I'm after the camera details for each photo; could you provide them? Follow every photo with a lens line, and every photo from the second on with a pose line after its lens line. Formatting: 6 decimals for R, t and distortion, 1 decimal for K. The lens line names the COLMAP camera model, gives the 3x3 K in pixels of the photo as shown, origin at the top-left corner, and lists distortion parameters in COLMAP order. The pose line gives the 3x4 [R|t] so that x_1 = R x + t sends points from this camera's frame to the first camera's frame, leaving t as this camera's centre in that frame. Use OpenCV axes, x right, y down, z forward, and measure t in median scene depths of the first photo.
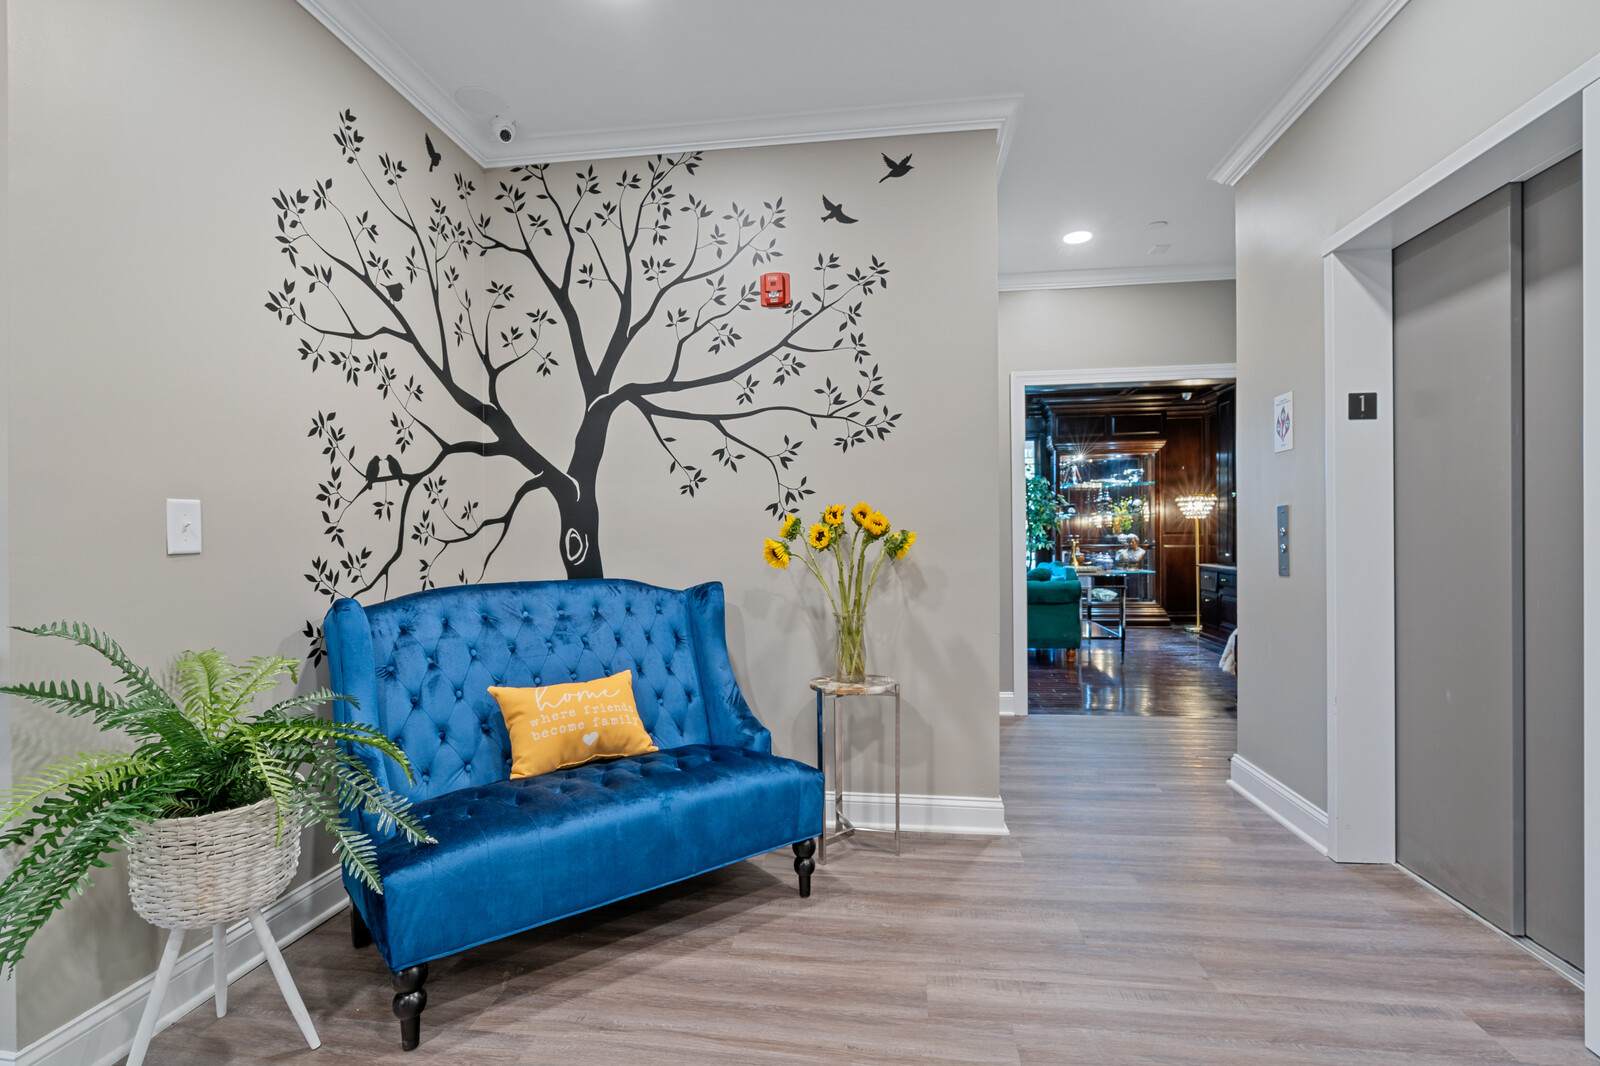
lens RADIAL K [[787.2, 0, 796.3], [0, 787.2, 530.9], [0, 0, 1]] dist [-0.001963, 0.001006]
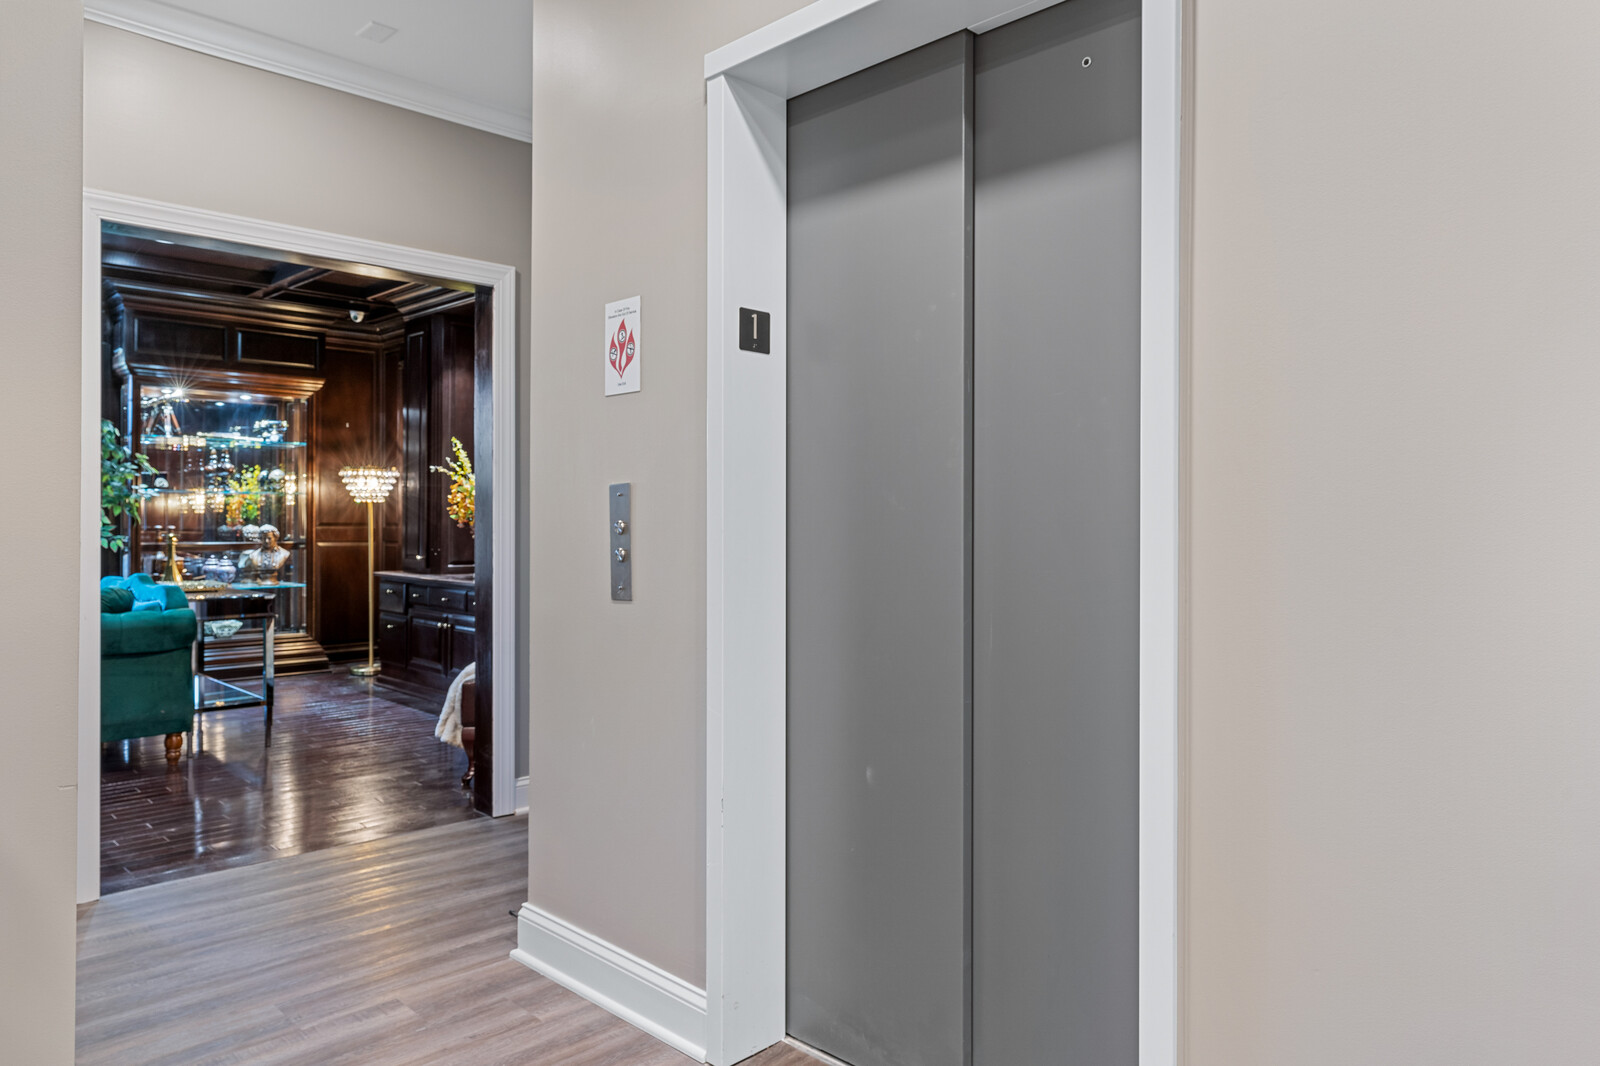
lens RADIAL K [[1055.8, 0, 800.0], [0, 1055.8, 527.1], [0, 0, 1]] dist [-0.005169, -0.000264]
pose [[0.610471, 0.009518, 0.791982, 0.026430], [-0.014963, 0.999888, -0.000483, -0.000323], [-0.791897, -0.011556, 0.610545, 0.169628]]
